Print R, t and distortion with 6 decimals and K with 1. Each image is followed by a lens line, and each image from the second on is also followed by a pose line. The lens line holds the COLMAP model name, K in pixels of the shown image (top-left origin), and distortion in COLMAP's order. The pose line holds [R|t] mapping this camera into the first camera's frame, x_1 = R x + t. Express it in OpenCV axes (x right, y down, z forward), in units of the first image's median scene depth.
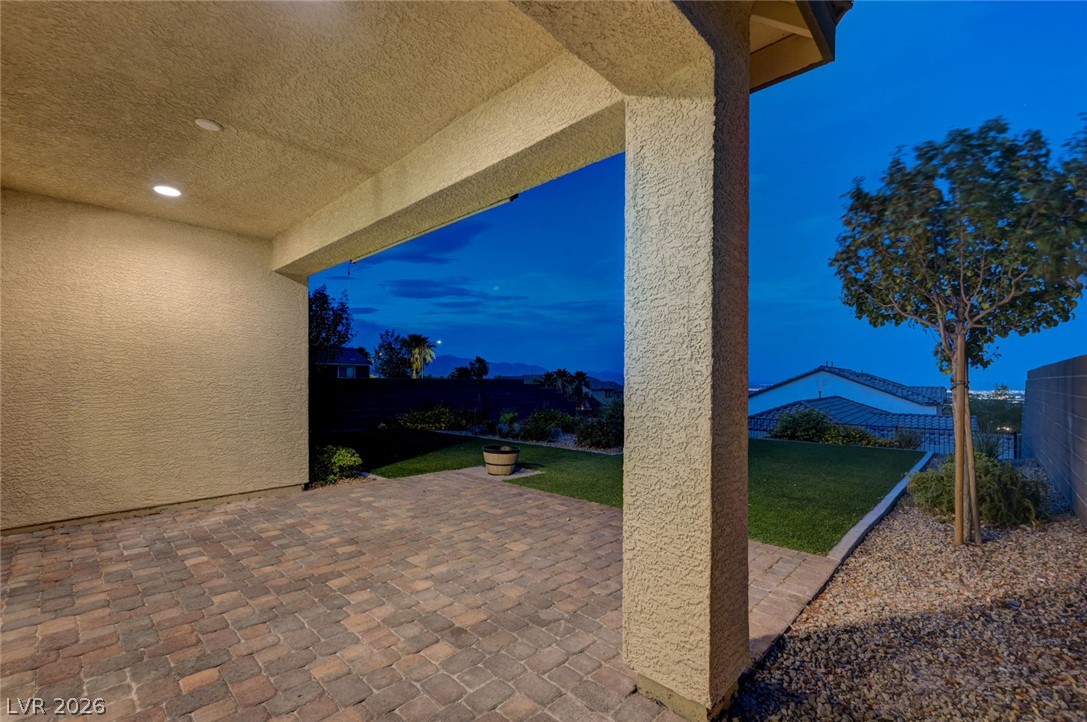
lens RADIAL K [[467.4, 0, 550.7], [0, 467.4, 376.4], [0, 0, 1]] dist [-0.000822, -0.000095]
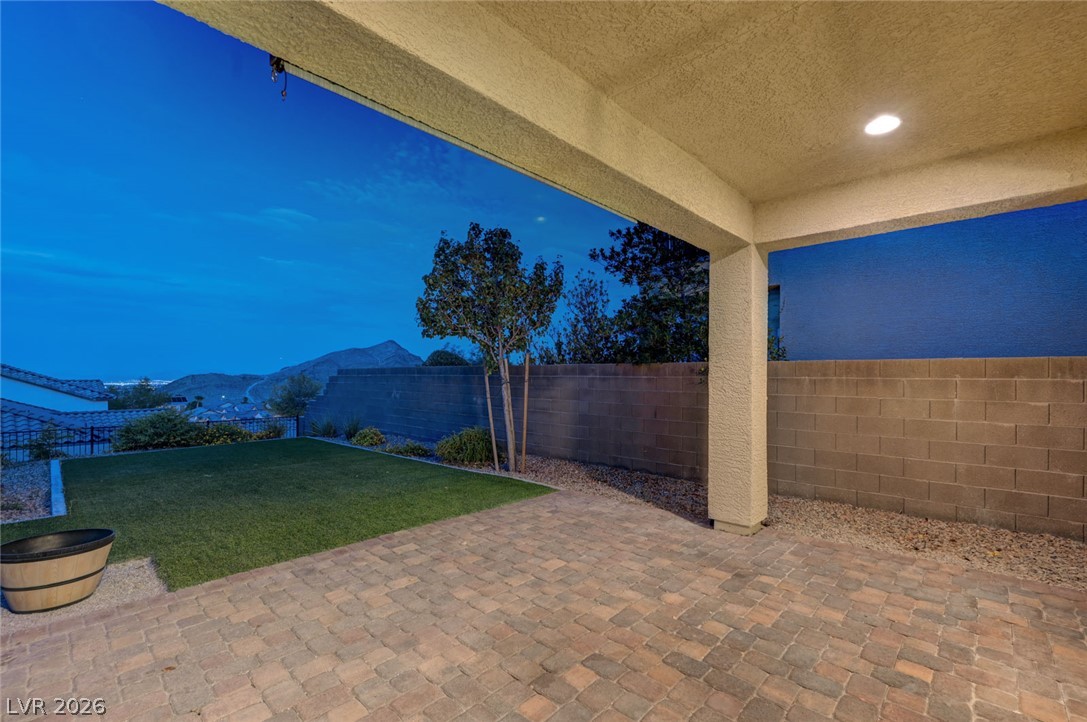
lens RADIAL K [[467.4, 0, 550.7], [0, 467.4, 376.4], [0, 0, 1]] dist [-0.000822, -0.000095]
pose [[-0.002220, -0.004989, 0.999985, -0.677762], [-0.013496, 0.999897, 0.004958, -0.009868], [-0.999906, -0.013485, -0.002287, 0.687324]]
